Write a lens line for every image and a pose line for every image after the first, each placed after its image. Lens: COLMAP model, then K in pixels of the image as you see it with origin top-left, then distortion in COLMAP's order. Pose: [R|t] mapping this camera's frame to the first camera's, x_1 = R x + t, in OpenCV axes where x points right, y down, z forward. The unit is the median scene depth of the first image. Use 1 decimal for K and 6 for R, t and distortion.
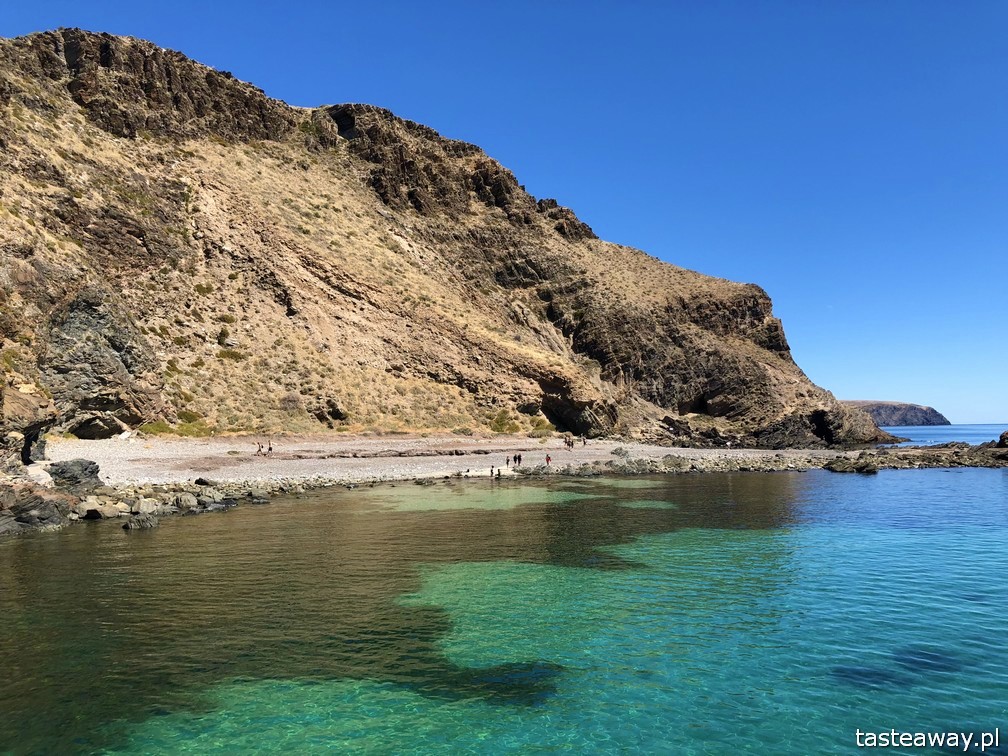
lens RADIAL K [[811.8, 0, 502.5], [0, 811.8, 385.4], [0, 0, 1]] dist [0.018670, -0.058466]
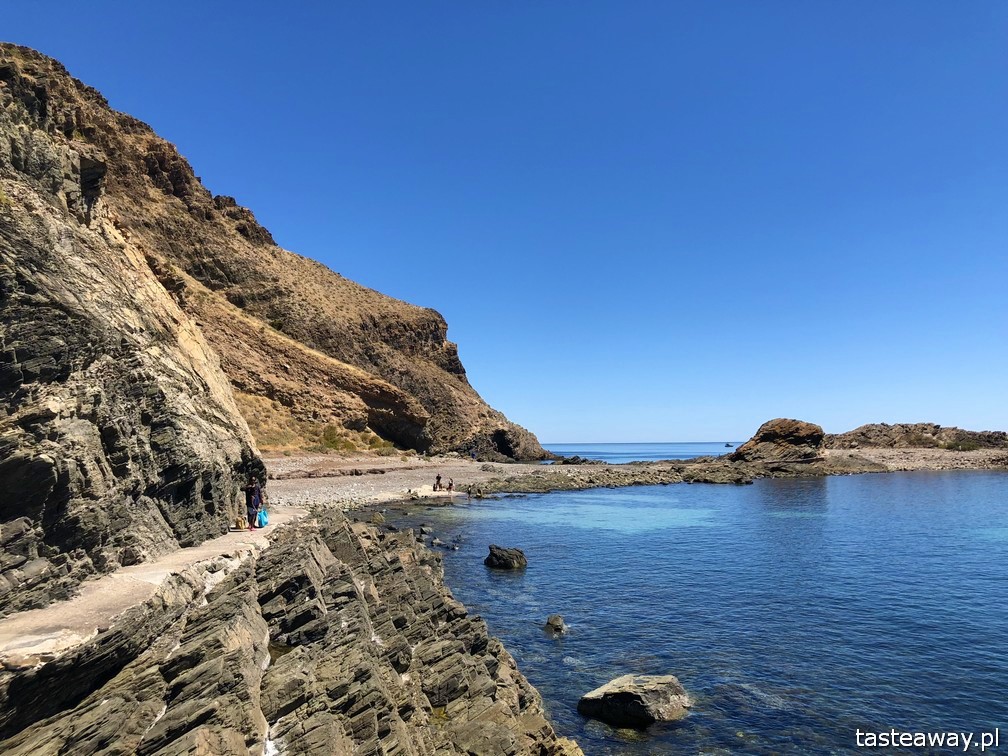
lens RADIAL K [[811.8, 0, 507.5], [0, 811.8, 376.7], [0, 0, 1]] dist [0.018670, -0.058466]
pose [[0.856921, 0.045676, 0.513420, -0.151212], [-0.028249, 0.998731, -0.041701, 0.004078], [-0.514673, 0.021231, 0.857124, 0.059493]]
